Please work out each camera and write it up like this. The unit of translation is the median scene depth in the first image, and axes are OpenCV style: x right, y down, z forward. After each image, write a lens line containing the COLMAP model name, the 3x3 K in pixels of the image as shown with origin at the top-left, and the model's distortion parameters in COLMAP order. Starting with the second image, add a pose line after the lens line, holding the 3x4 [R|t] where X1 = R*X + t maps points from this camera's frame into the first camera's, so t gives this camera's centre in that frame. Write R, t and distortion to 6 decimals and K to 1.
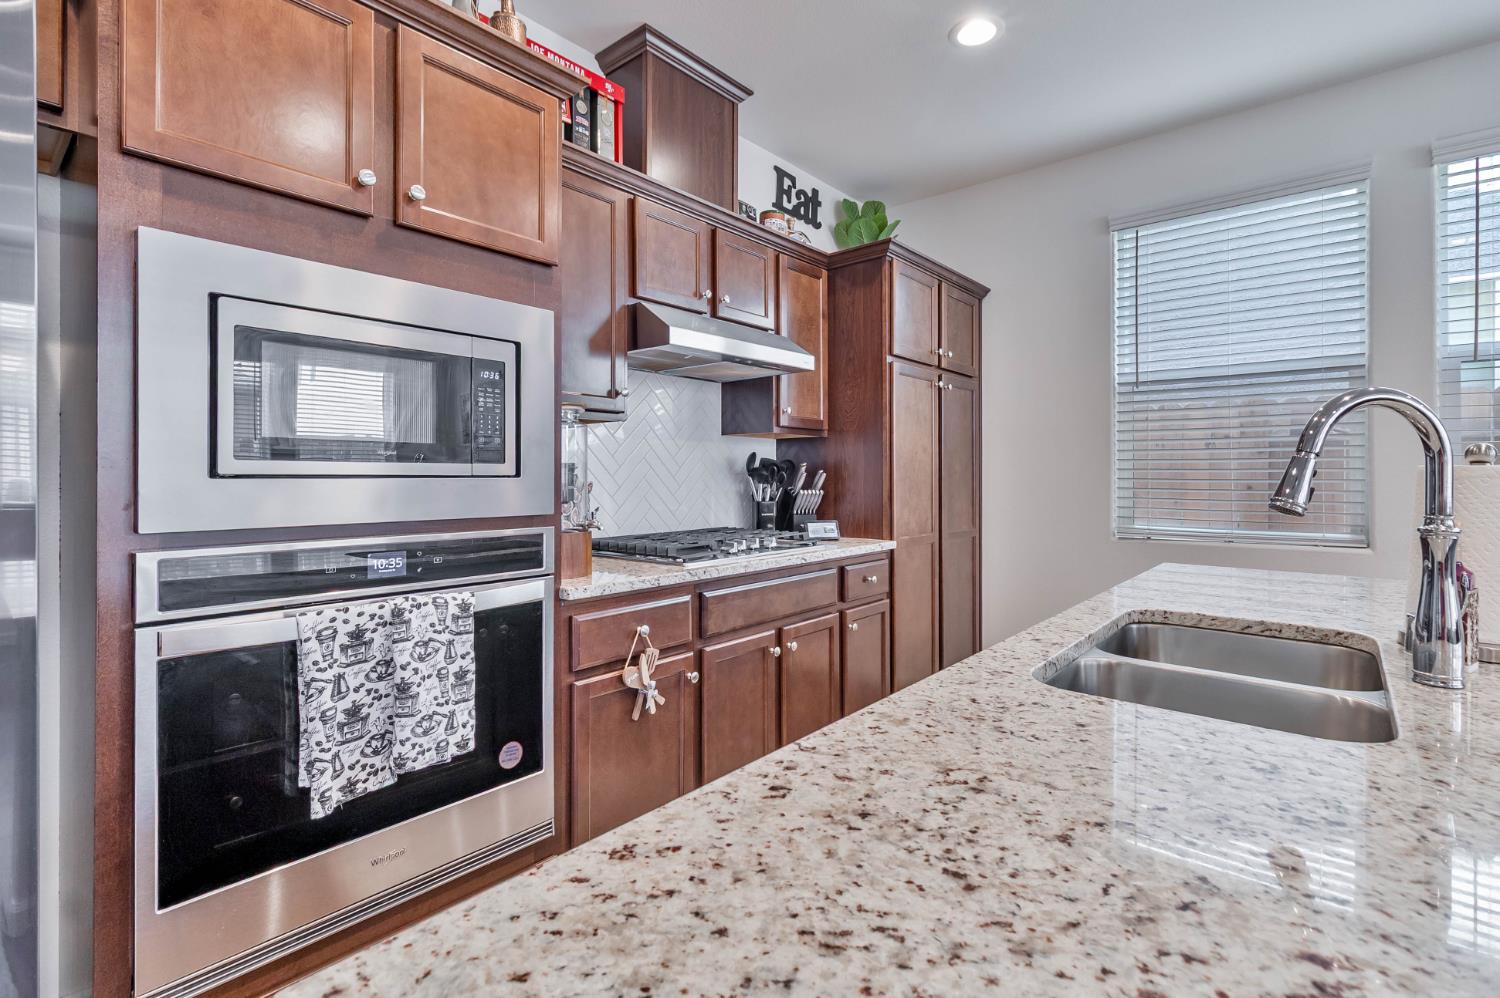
lens RADIAL K [[694.2, 0, 751.1], [0, 694.2, 484.4], [0, 0, 1]] dist [-0.002032, 0.001702]
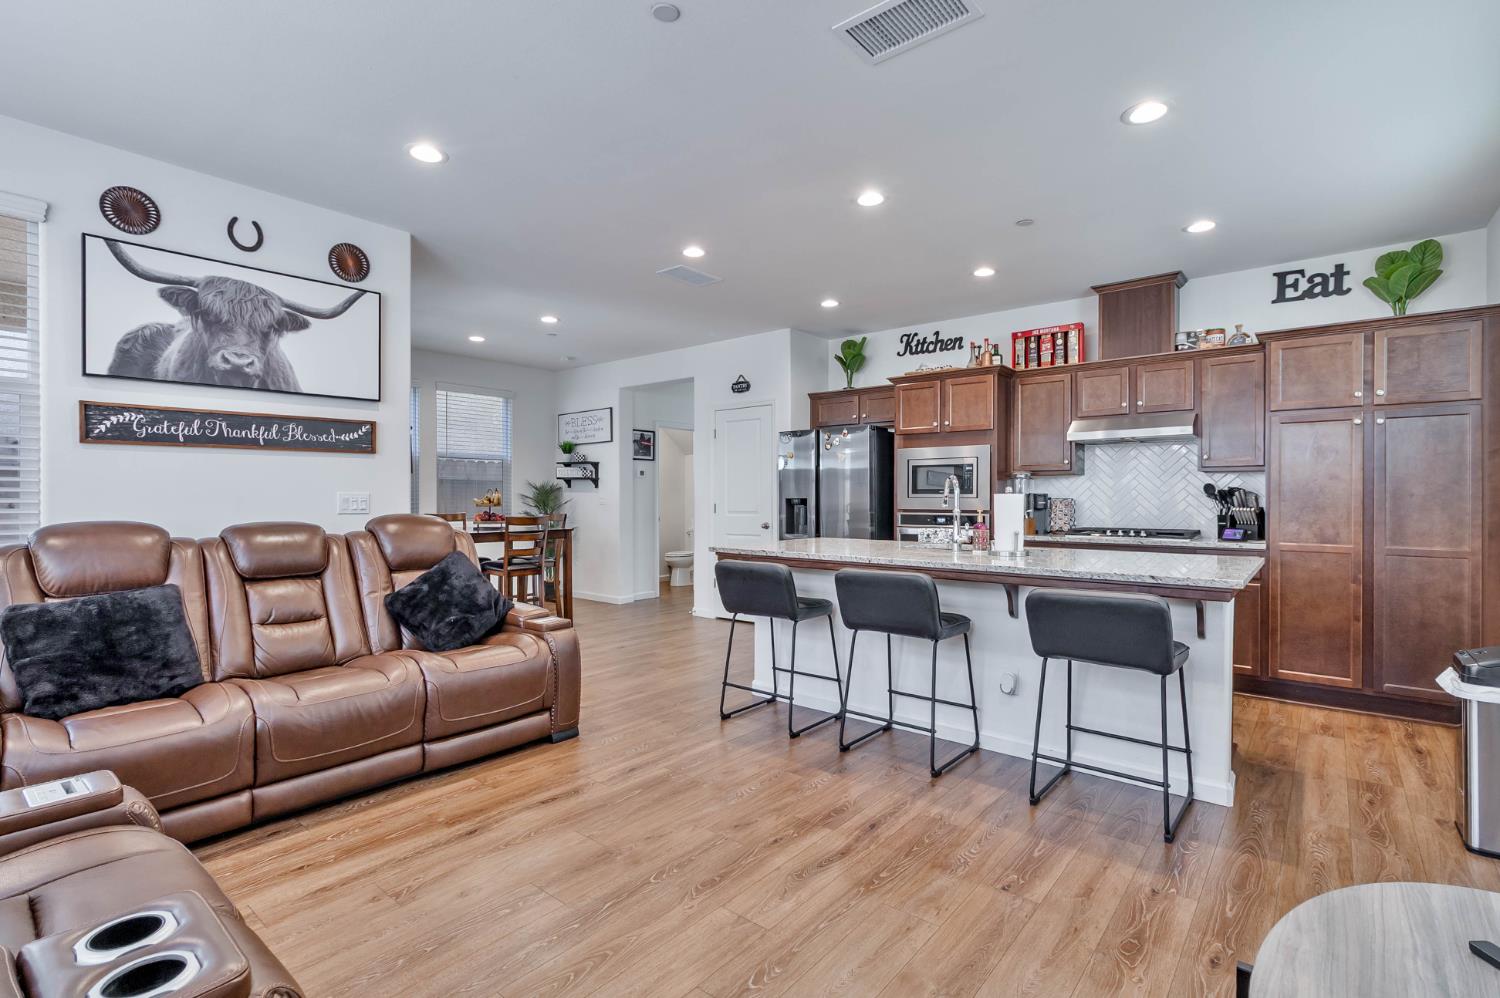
lens RADIAL K [[694.2, 0, 752.0], [0, 694.2, 500.2], [0, 0, 1]] dist [-0.002032, 0.001702]
pose [[0.018230, 0.009436, -0.999789, 1.359293], [-0.010026, 0.999907, 0.009254, -0.009161], [0.999784, 0.009855, 0.018323, -0.058918]]
